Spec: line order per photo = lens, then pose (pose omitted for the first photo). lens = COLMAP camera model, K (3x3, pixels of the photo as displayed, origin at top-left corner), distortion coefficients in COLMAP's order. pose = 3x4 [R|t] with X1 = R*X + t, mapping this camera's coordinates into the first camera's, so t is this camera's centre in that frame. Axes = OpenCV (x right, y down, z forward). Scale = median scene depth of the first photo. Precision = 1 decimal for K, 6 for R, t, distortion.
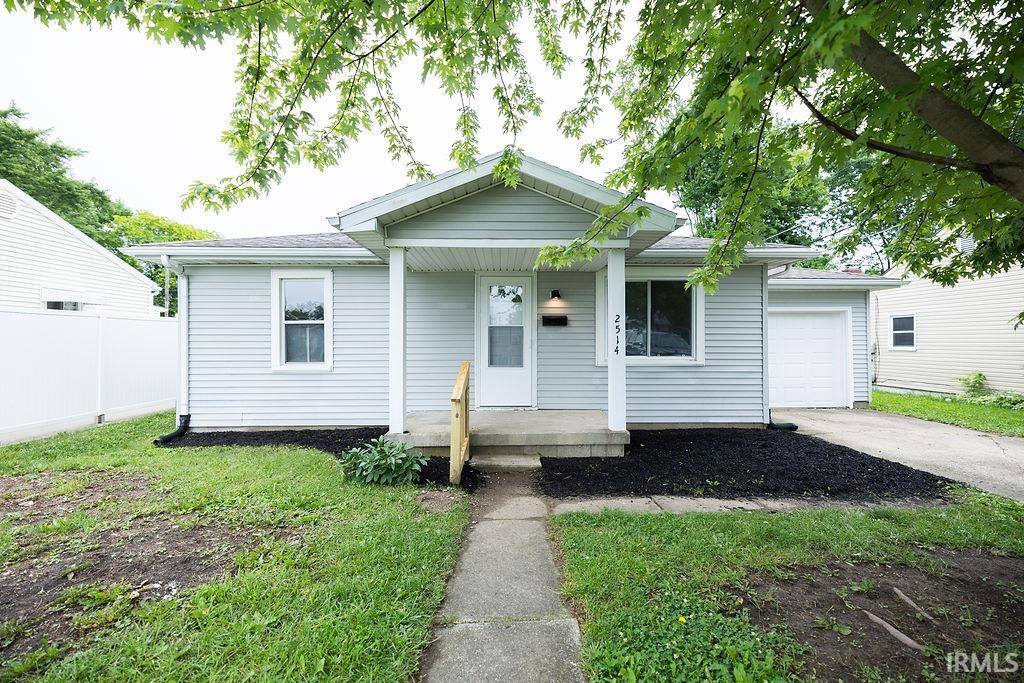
lens RADIAL K [[432.6, 0, 509.1], [0, 432.6, 339.9], [0, 0, 1]] dist [0.001005, 0.000103]
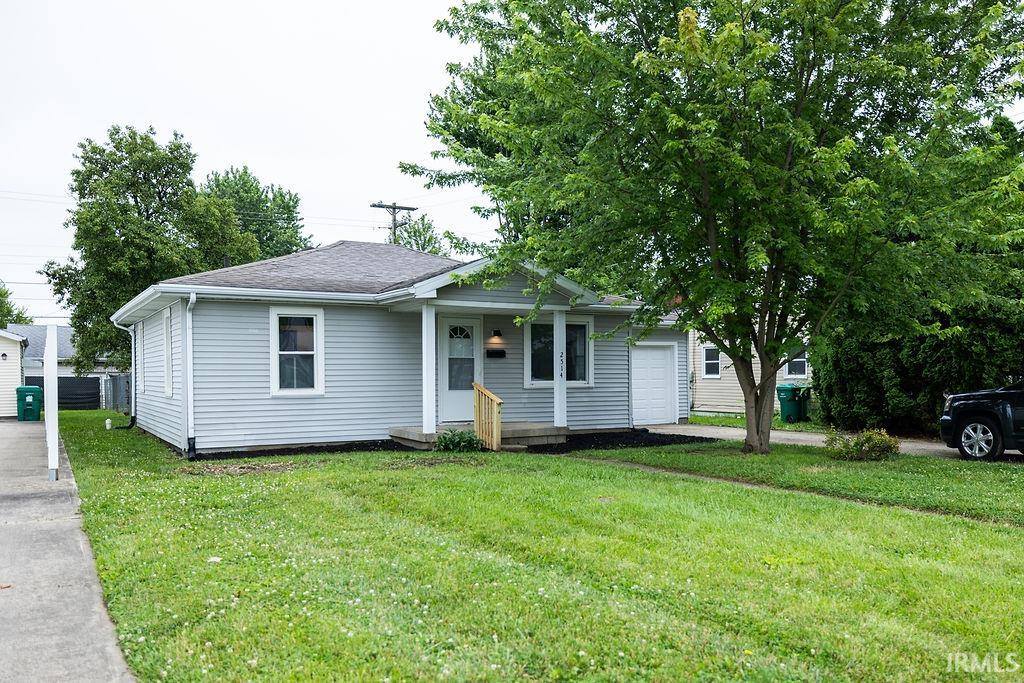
lens RADIAL K [[834.6, 0, 512.0], [0, 834.6, 341.5], [0, 0, 1]] dist [-0.000398, -0.000068]
pose [[0.884709, 0.016119, 0.465864, -1.009291], [-0.000908, 0.999460, -0.032857, 0.000796], [-0.466142, 0.028646, 0.884246, -1.219467]]
